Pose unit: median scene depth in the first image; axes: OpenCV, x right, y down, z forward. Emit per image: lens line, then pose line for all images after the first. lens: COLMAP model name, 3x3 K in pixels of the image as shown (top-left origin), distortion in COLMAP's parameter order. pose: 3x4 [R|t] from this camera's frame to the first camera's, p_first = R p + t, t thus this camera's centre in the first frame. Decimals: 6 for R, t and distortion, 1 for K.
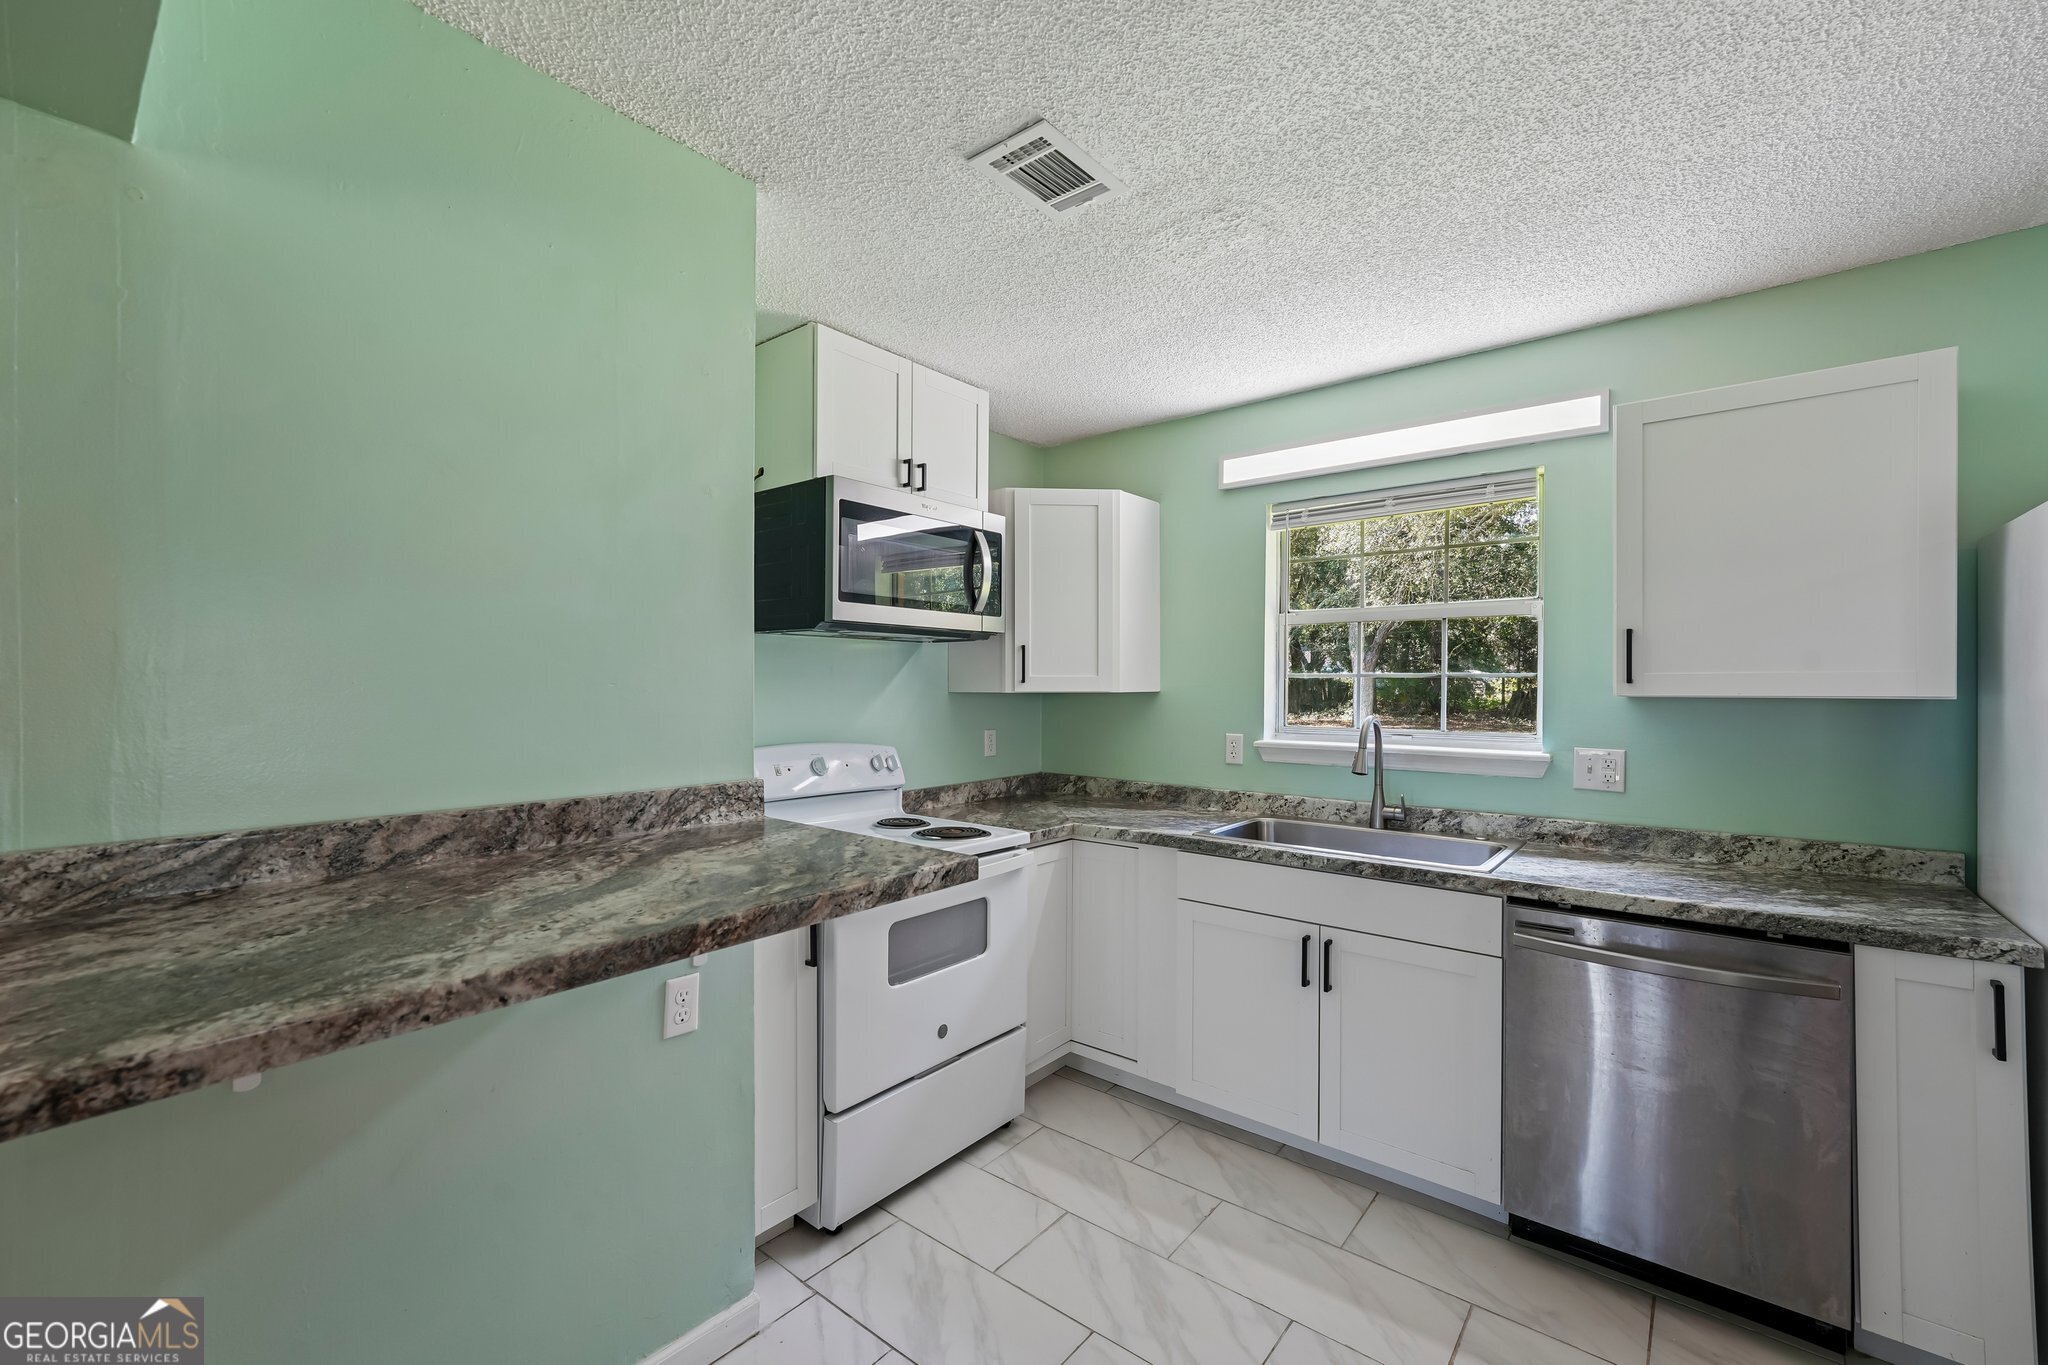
lens RADIAL K [[844.1, 0, 1019.8], [0, 844.1, 687.8], [0, 0, 1]] dist [-0.001102, 0.000350]
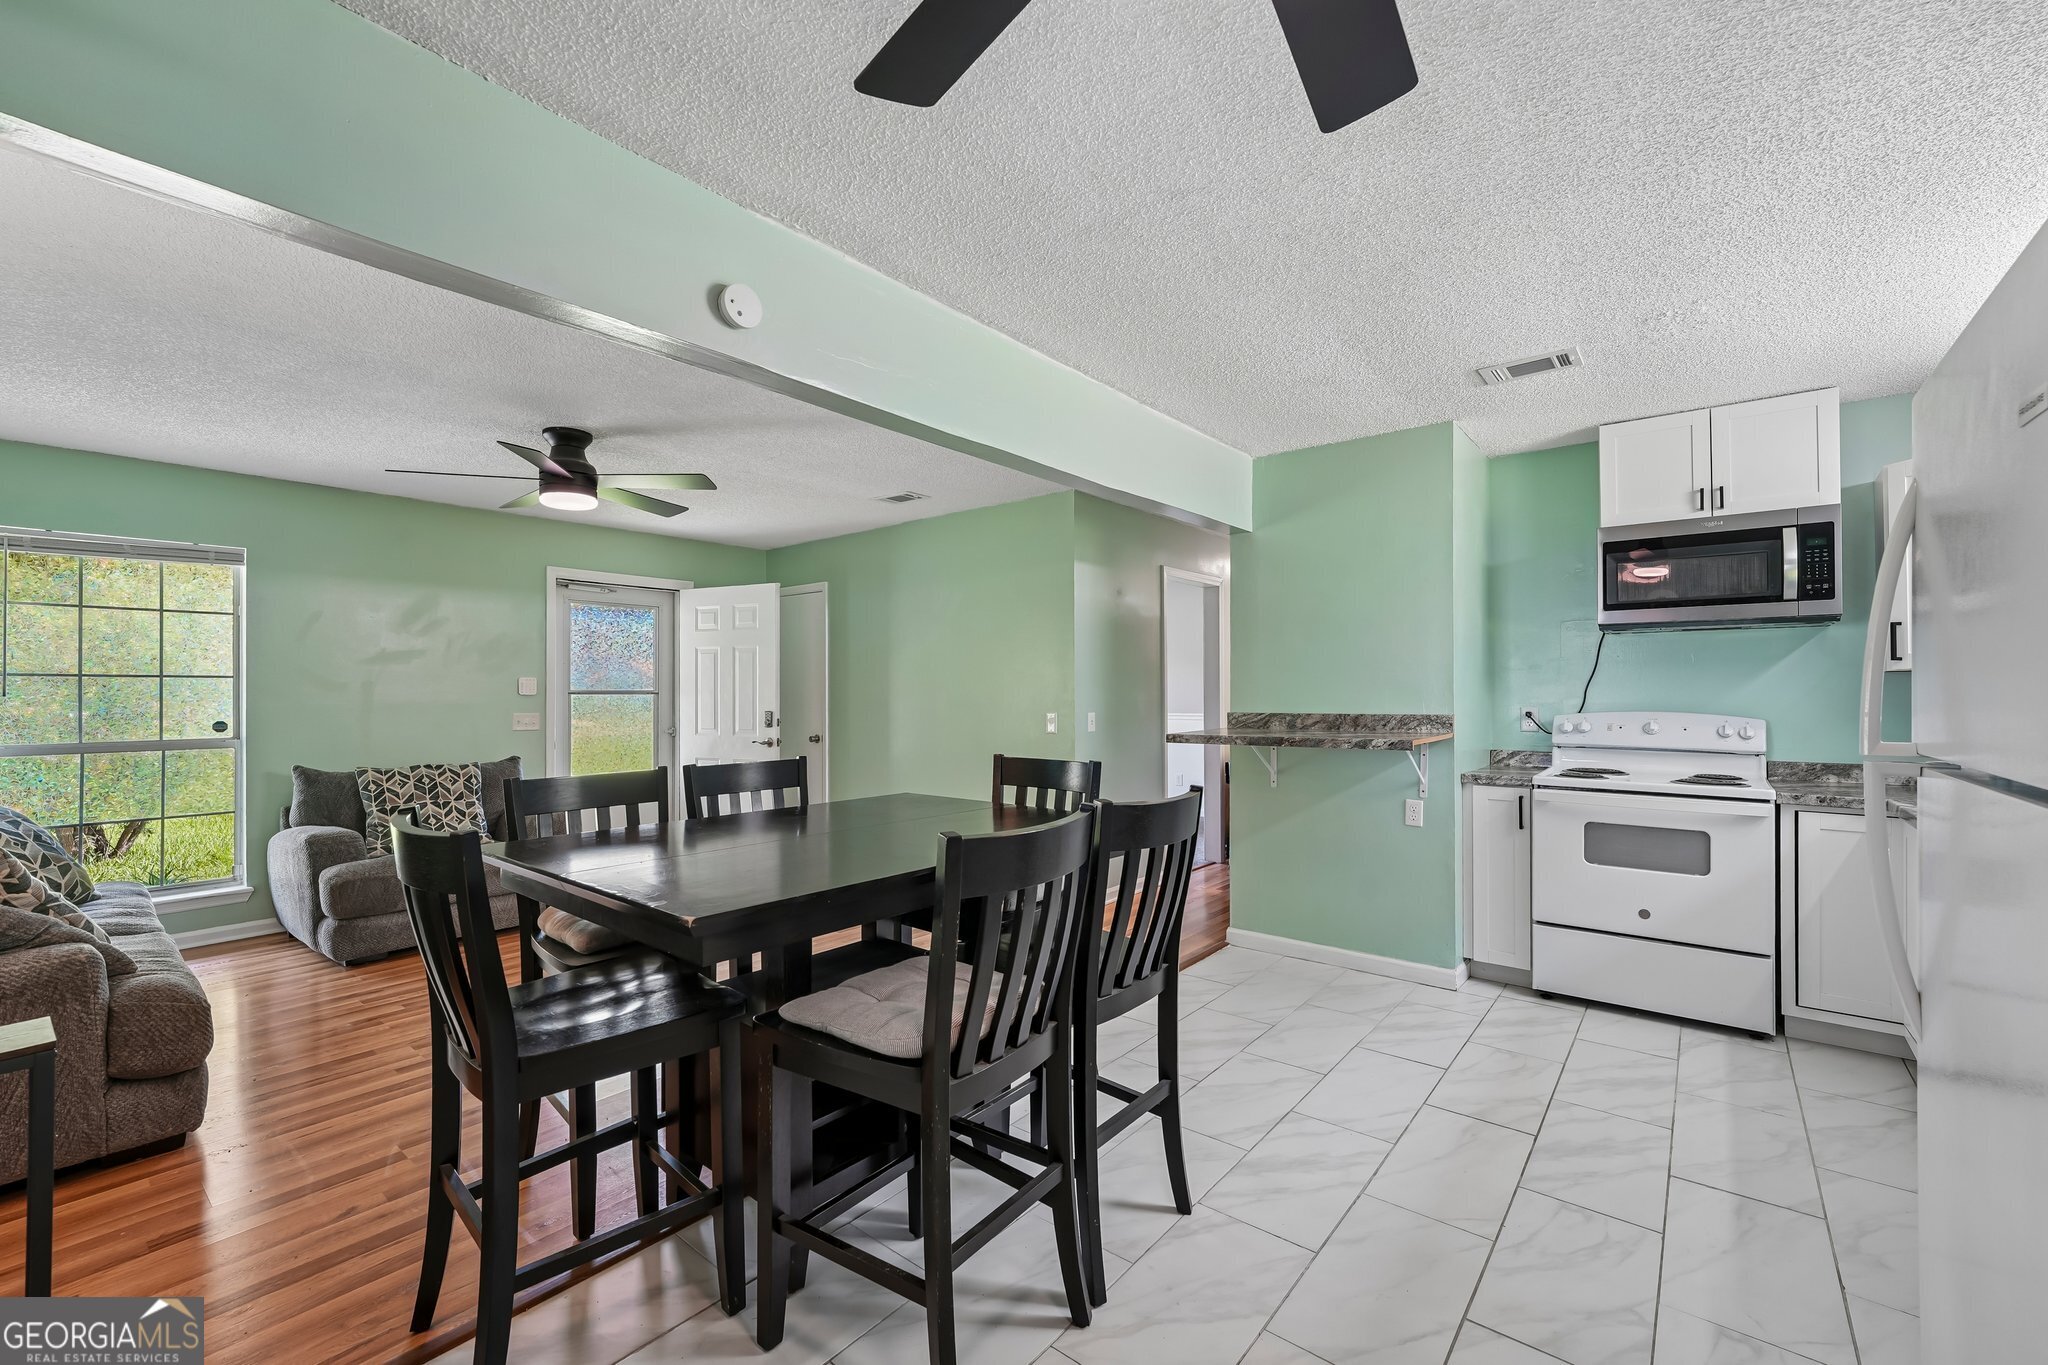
lens RADIAL K [[846.1, 0, 1019.7], [0, 846.1, 685.5], [0, 0, 1]] dist [-0.010500, 0.004029]
pose [[0.002175, -0.010610, -0.999941, 1.128988], [-0.000924, 0.999943, -0.010612, 0.039965], [0.999997, 0.000947, 0.002165, -0.028580]]
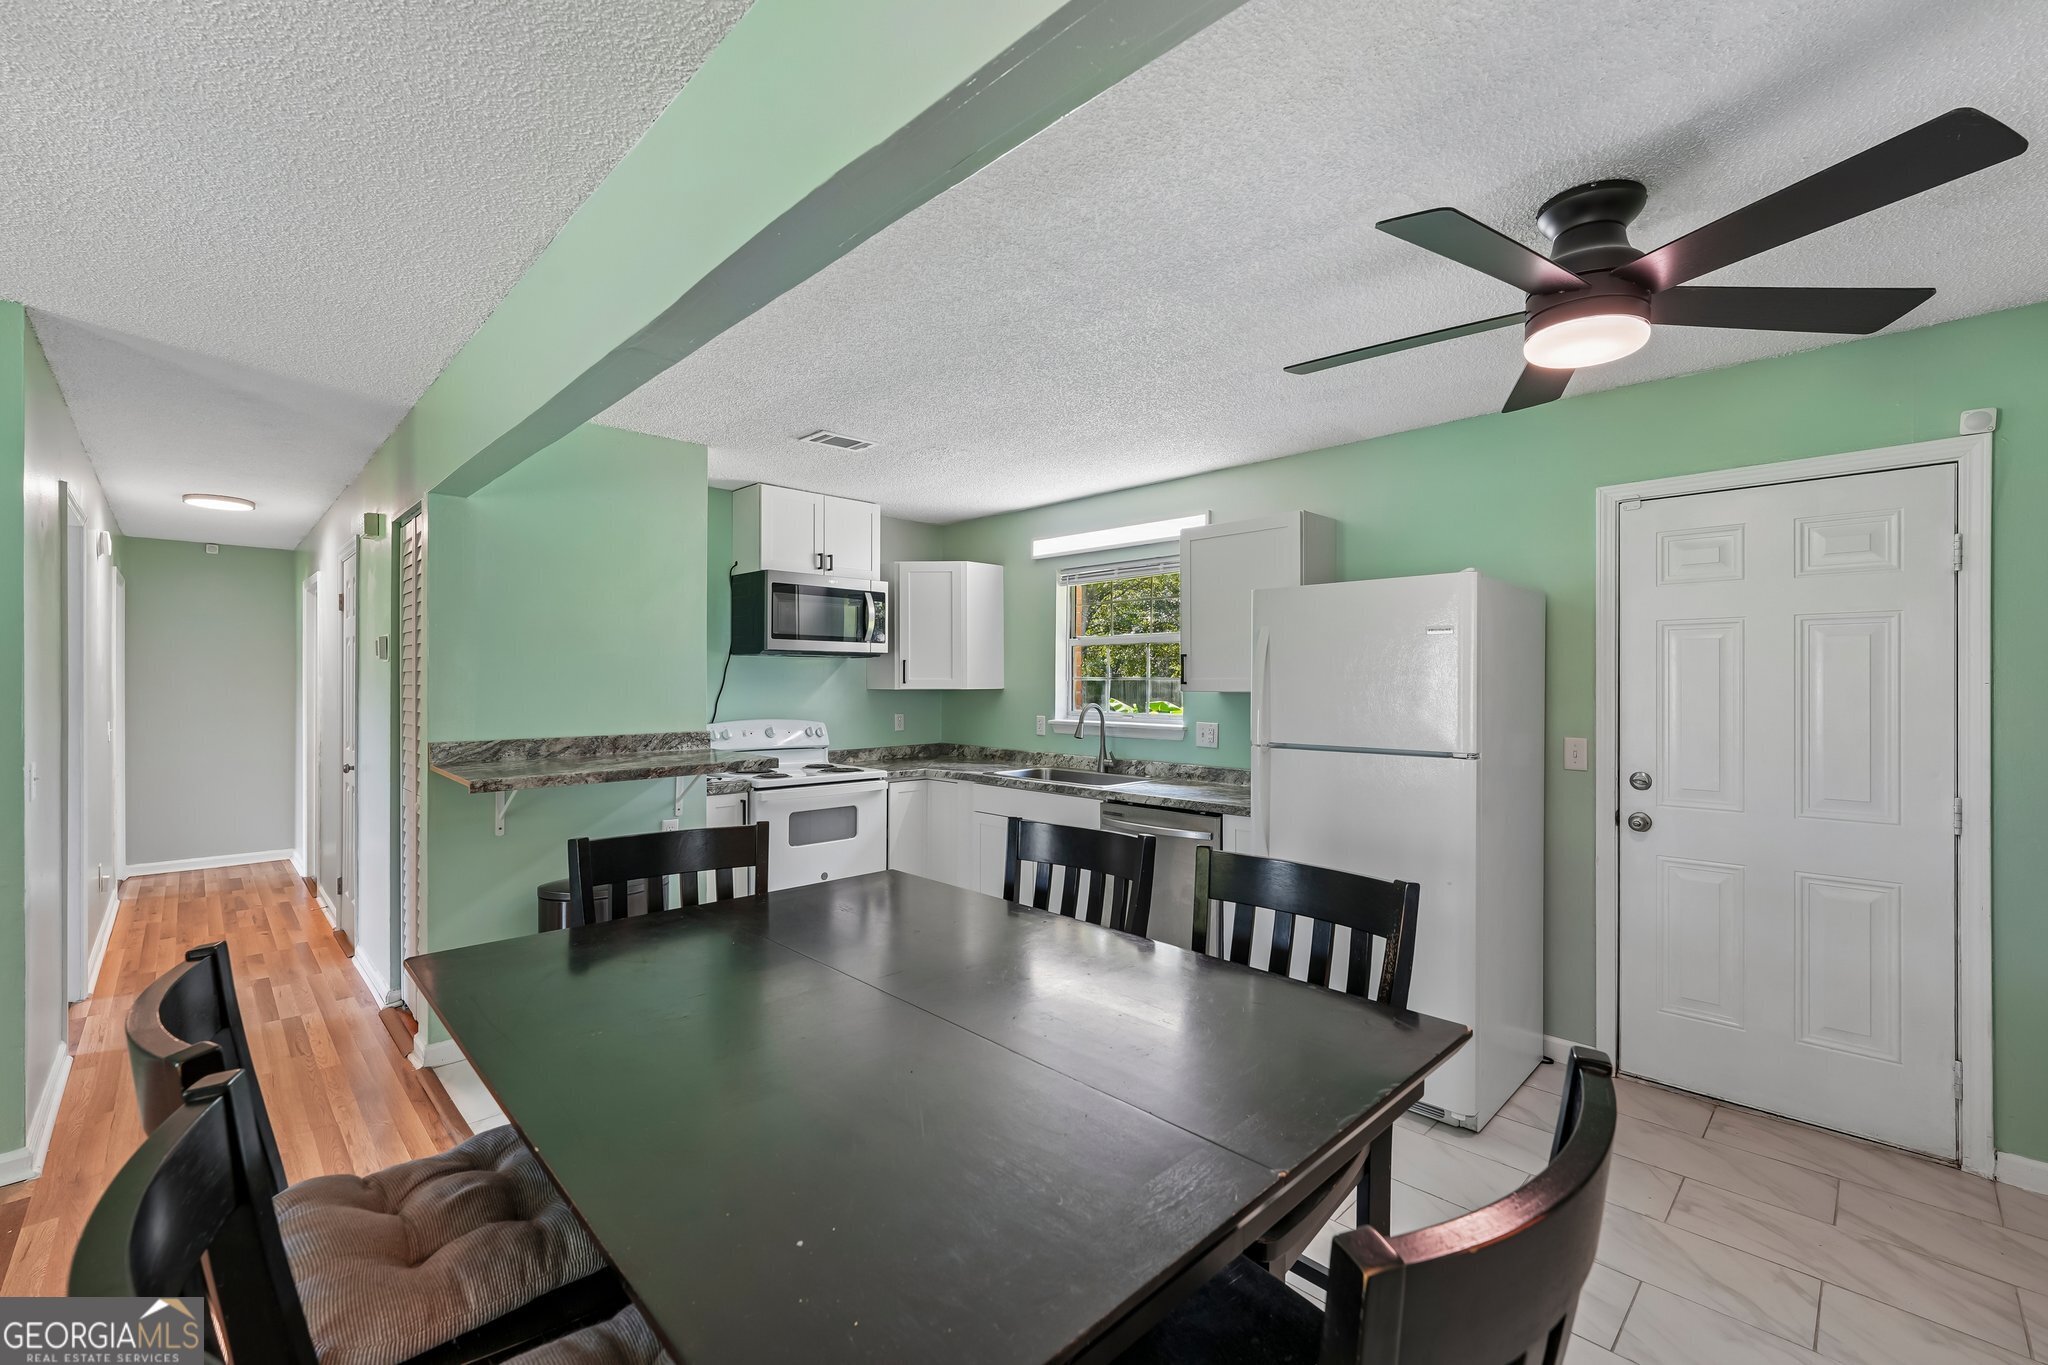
lens RADIAL K [[851.0, 0, 1024.0], [0, 851.0, 682.5], [0, 0, 1]] dist [-0.002403, -0.000069]
pose [[0.995186, -0.000622, -0.098005, 0.447765], [0.000395, 0.999997, -0.002330, -0.004175], [0.098007, 0.002280, 0.995183, -0.677941]]
